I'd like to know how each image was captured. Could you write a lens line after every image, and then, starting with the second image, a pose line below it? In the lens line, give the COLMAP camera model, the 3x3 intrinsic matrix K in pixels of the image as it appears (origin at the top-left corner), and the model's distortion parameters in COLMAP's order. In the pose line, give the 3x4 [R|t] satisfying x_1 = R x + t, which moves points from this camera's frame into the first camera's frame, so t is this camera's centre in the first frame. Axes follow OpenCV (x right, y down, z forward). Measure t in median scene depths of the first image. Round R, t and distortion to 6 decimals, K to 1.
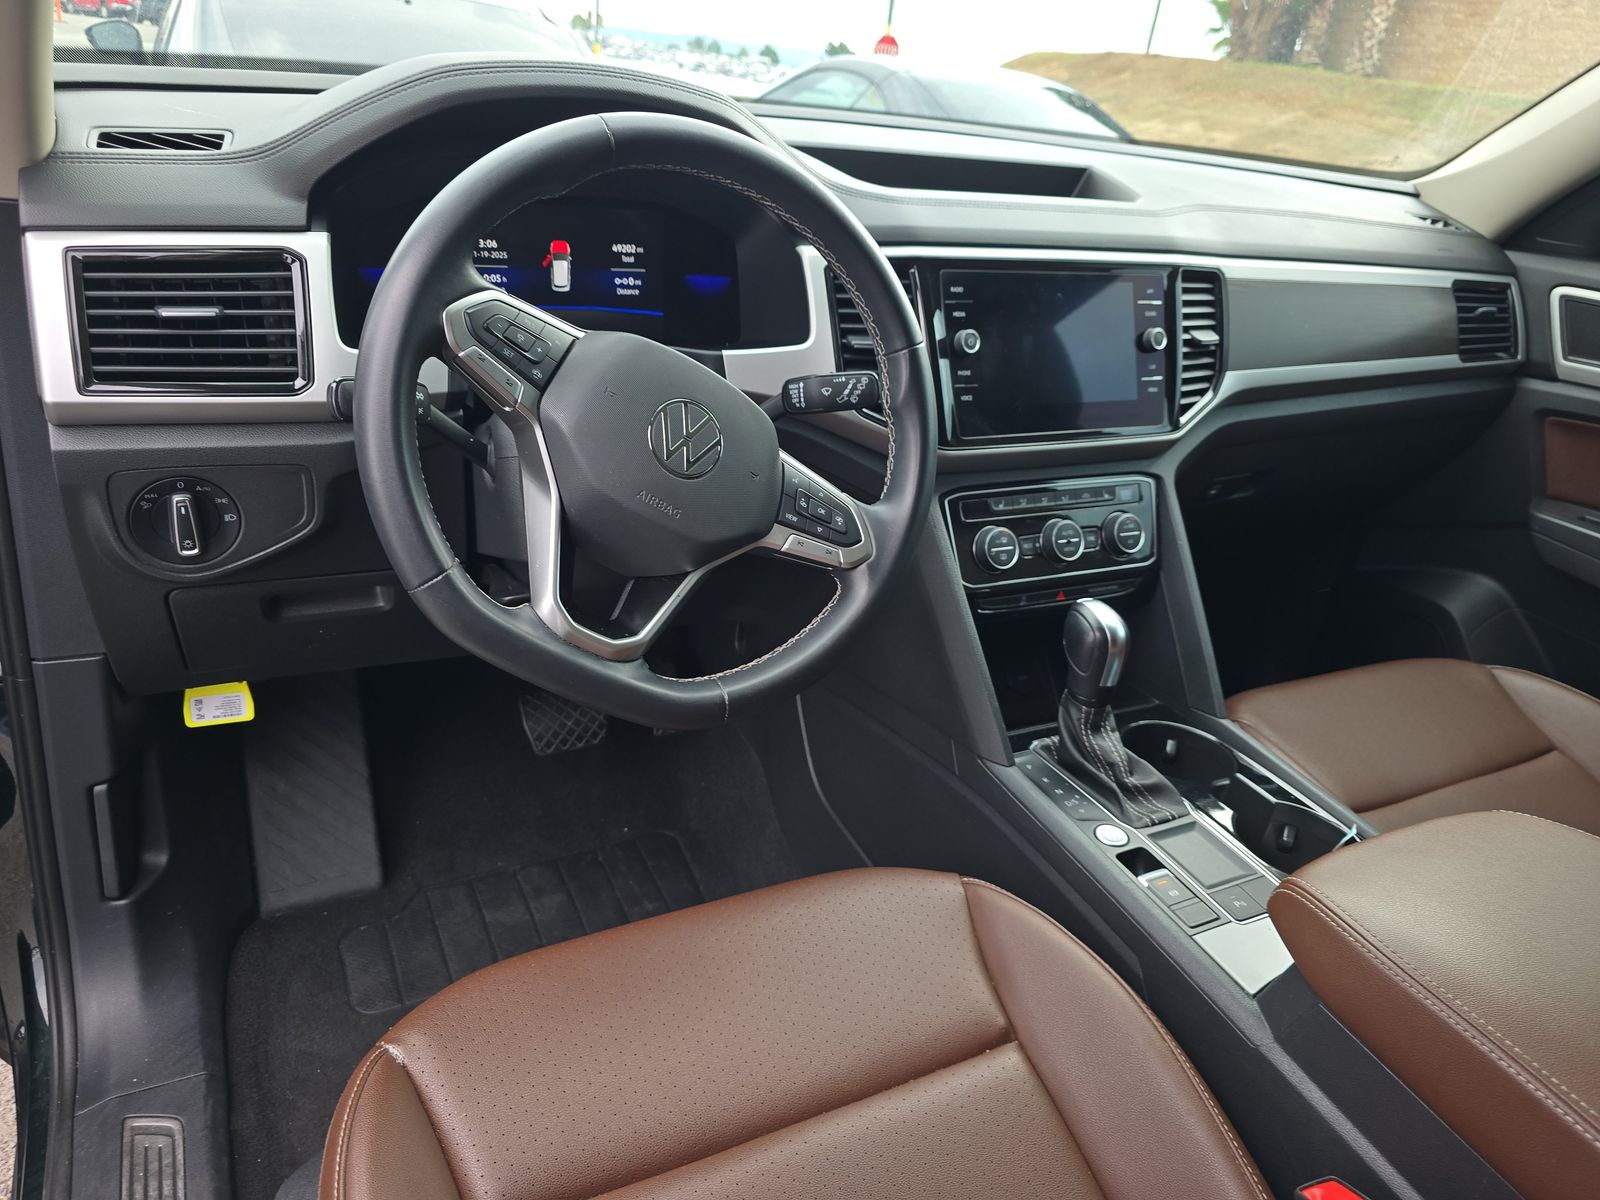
lens RADIAL K [[1081.3, 0, 800.0], [0, 1081.3, 600.0], [0, 0, 1]] dist [0.043777, -0.000972]
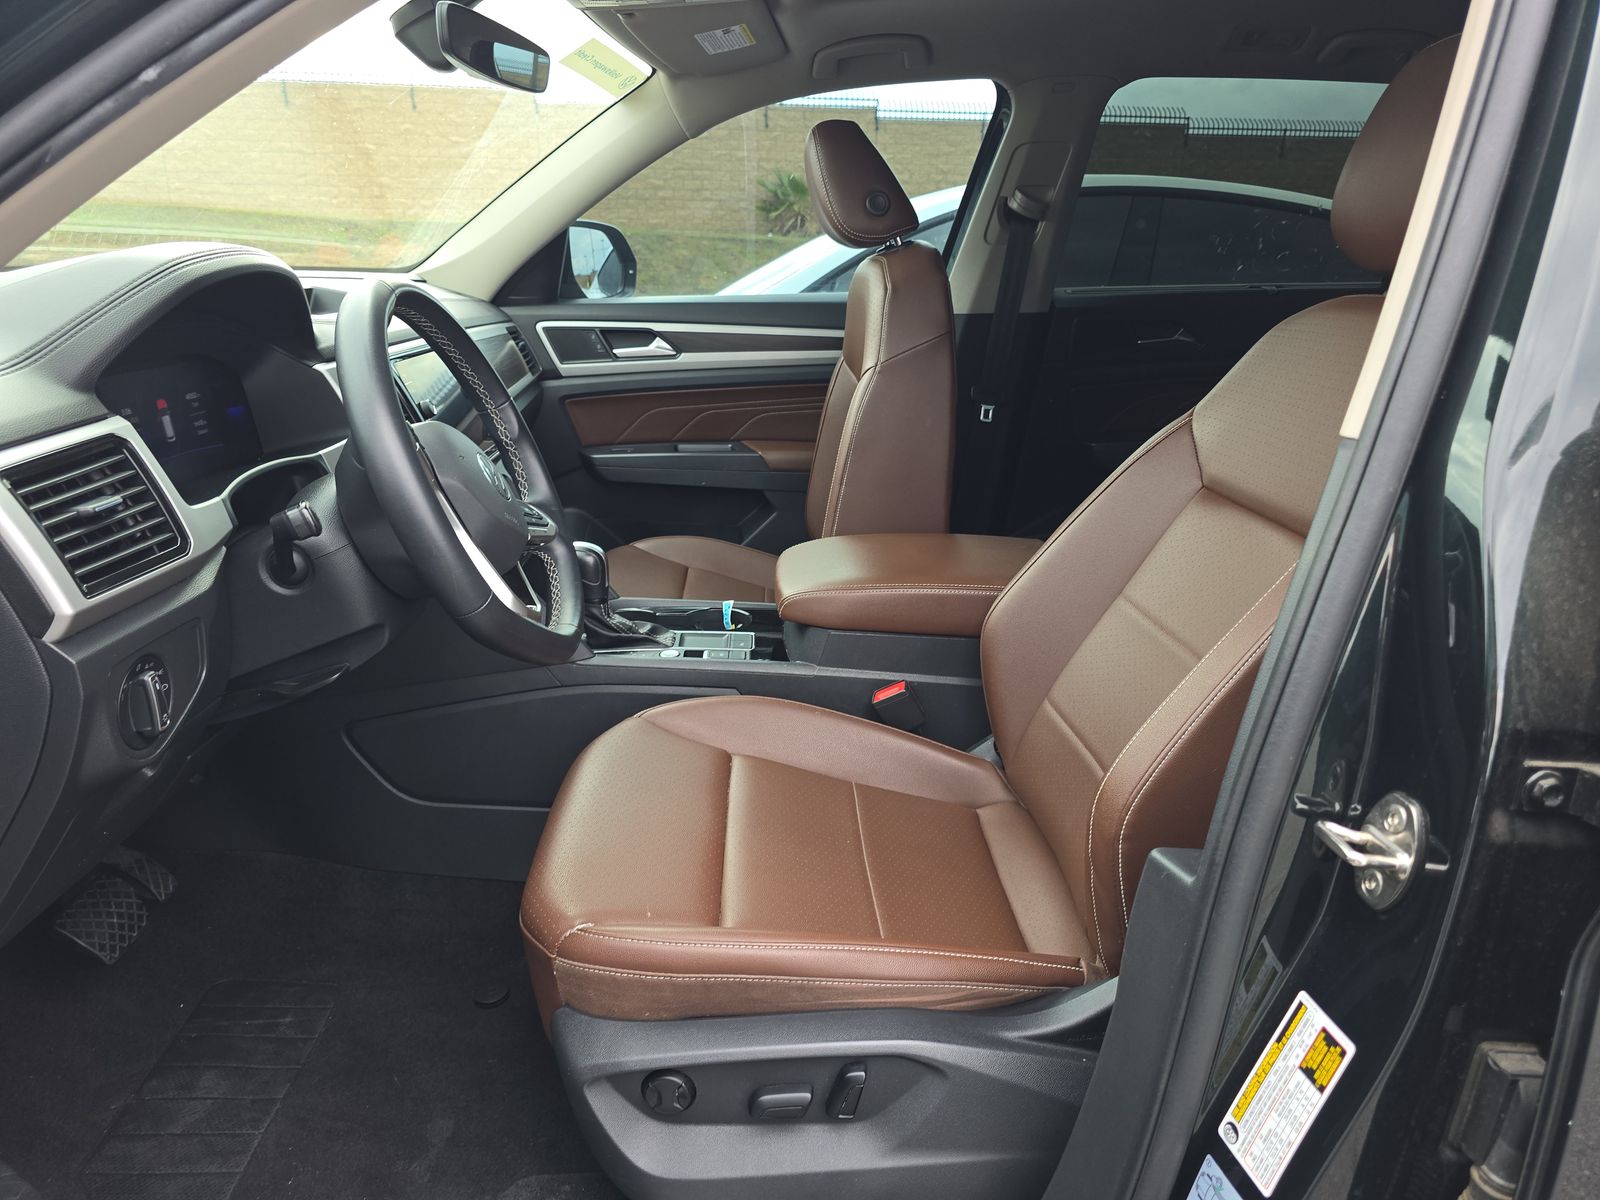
lens RADIAL K [[1081.3, 0, 800.0], [0, 1081.3, 600.0], [0, 0, 1]] dist [0.043777, -0.000972]
pose [[0.434361, -0.373277, 0.819753, -0.628339], [0.433328, 0.884451, 0.173131, -0.037830], [-0.789657, 0.280020, 0.545922, -0.054848]]
